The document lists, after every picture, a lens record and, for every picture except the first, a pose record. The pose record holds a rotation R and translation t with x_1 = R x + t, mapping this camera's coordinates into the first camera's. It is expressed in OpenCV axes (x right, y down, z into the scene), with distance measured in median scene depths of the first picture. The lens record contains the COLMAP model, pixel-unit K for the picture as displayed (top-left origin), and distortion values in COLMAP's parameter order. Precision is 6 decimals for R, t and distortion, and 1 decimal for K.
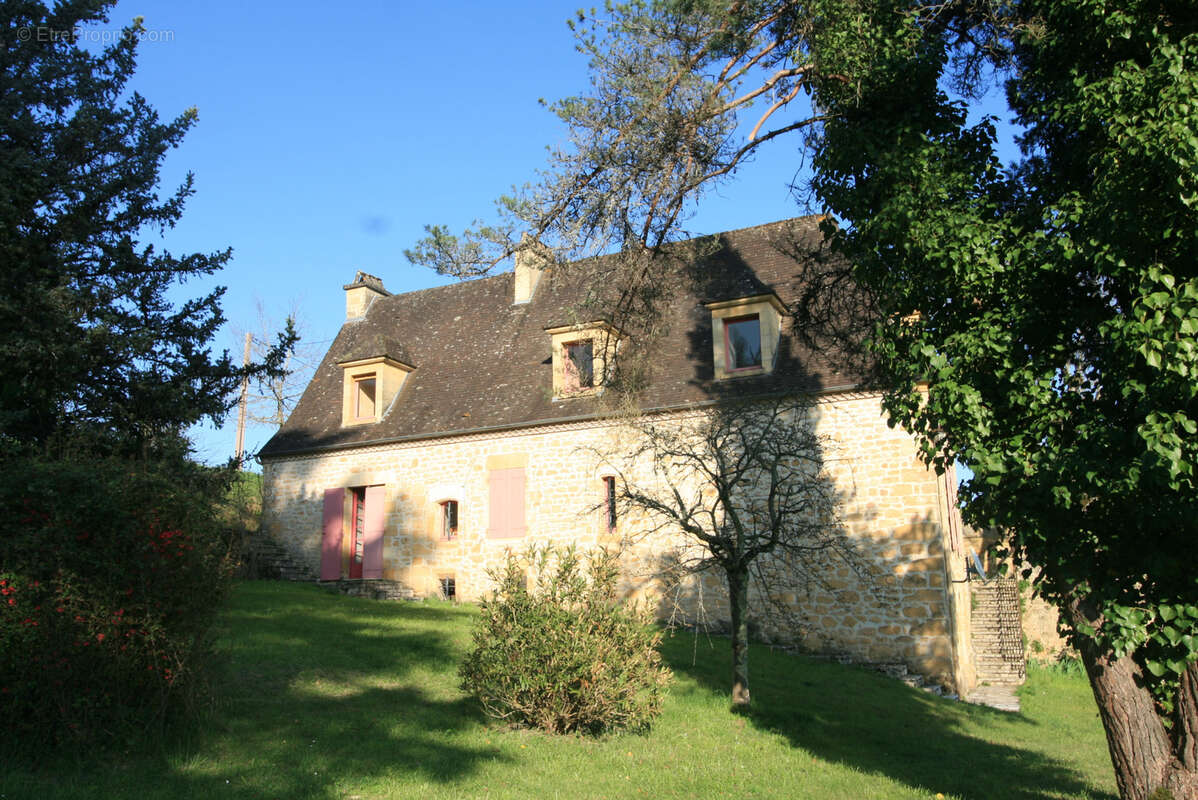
lens RADIAL K [[975.6, 0, 599.0], [0, 975.6, 400.0], [0, 0, 1]] dist [0.014184, 0.002170]
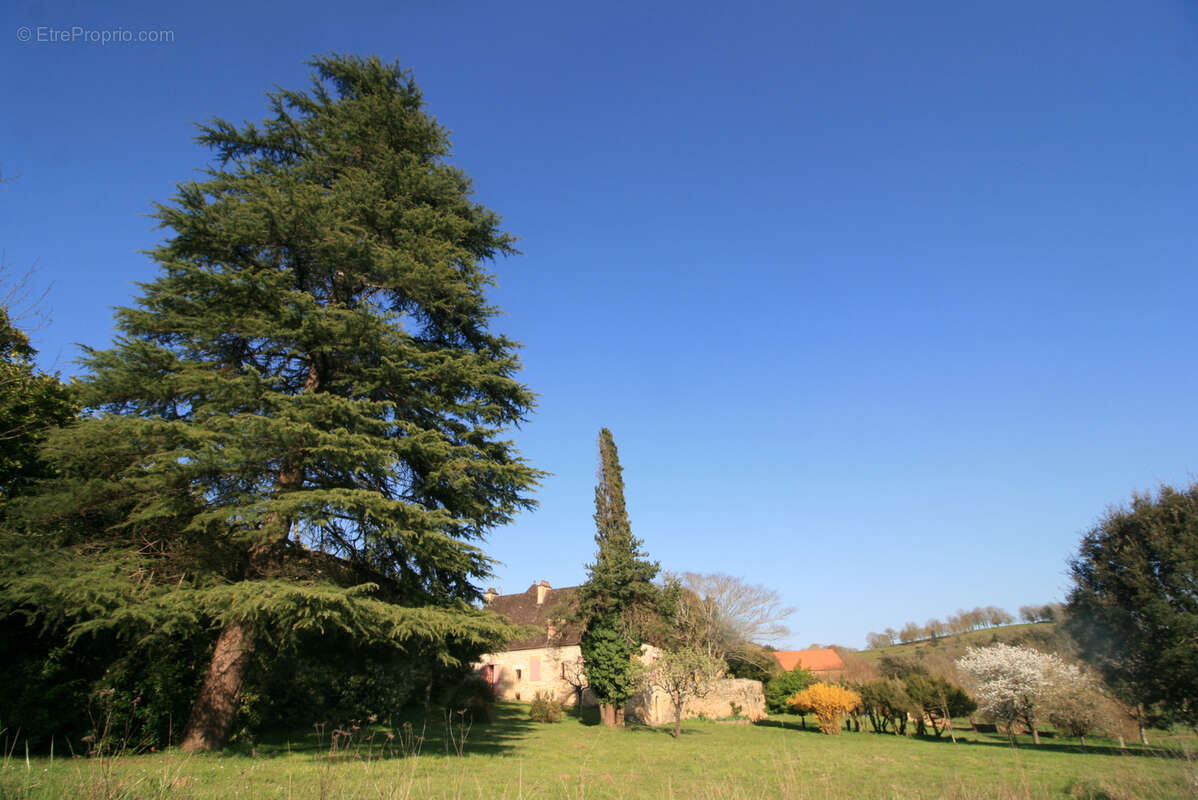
lens RADIAL K [[556.0, 0, 599.0], [0, 556.0, 400.0], [0, 0, 1]] dist [0.006070, -0.013255]
pose [[0.999499, -0.002826, 0.031525, 0.078636], [0.011866, 0.956827, -0.290417, -0.245865], [-0.029344, 0.290645, 0.956381, -1.235191]]
